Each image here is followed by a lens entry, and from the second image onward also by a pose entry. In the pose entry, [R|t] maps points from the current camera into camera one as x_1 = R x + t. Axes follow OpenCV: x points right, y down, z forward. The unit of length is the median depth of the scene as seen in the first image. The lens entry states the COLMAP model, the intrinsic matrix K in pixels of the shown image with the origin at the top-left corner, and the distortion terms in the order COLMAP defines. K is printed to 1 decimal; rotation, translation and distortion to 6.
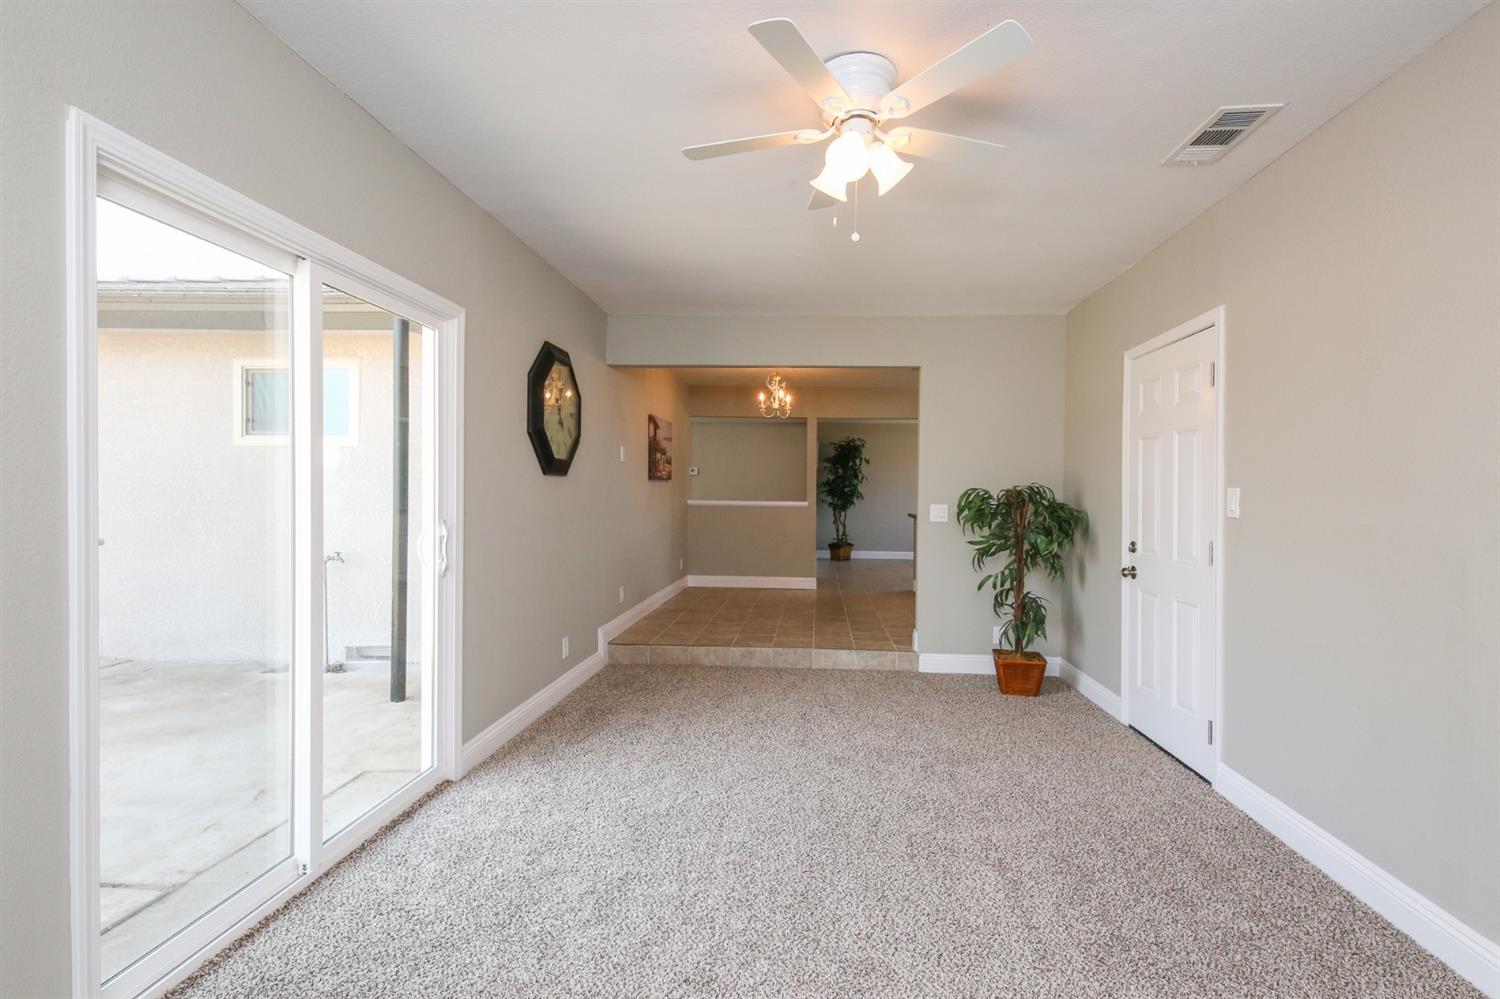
lens RADIAL K [[712.7, 0, 751.6], [0, 712.7, 506.8], [0, 0, 1]] dist [0.022064, -0.000415]
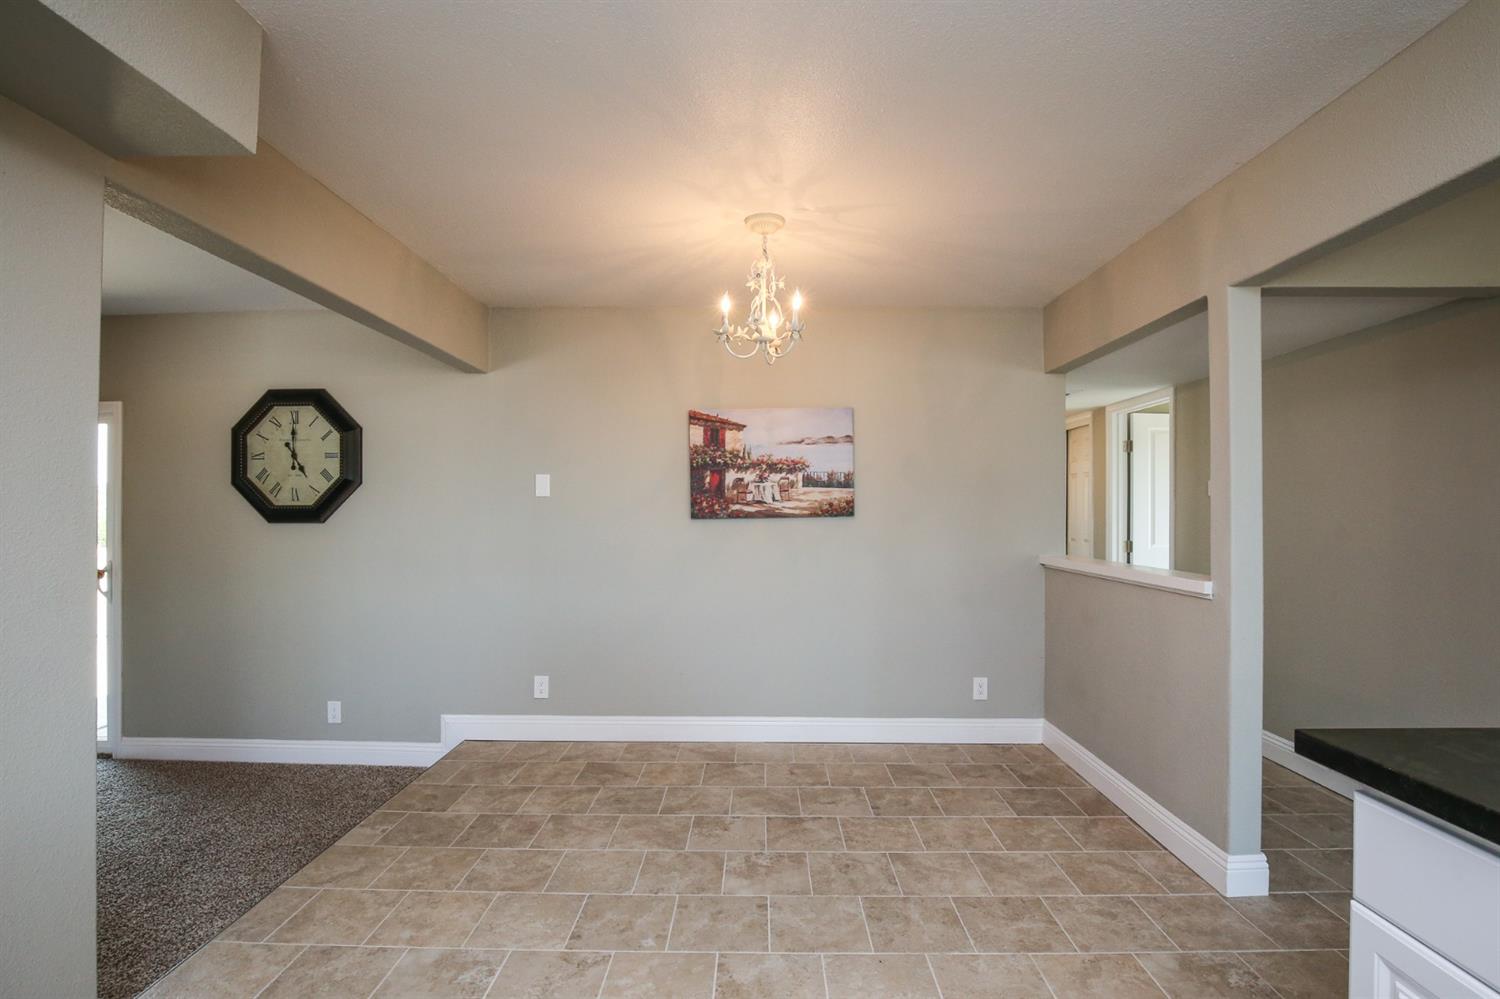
lens RADIAL K [[712.7, 0, 751.6], [0, 712.7, 506.8], [0, 0, 1]] dist [0.022064, -0.000415]
pose [[0.074261, -0.005658, -0.997223, 0.689598], [-0.009962, 0.999930, -0.006415, -0.064792], [0.997189, 0.010411, 0.074199, 1.476109]]
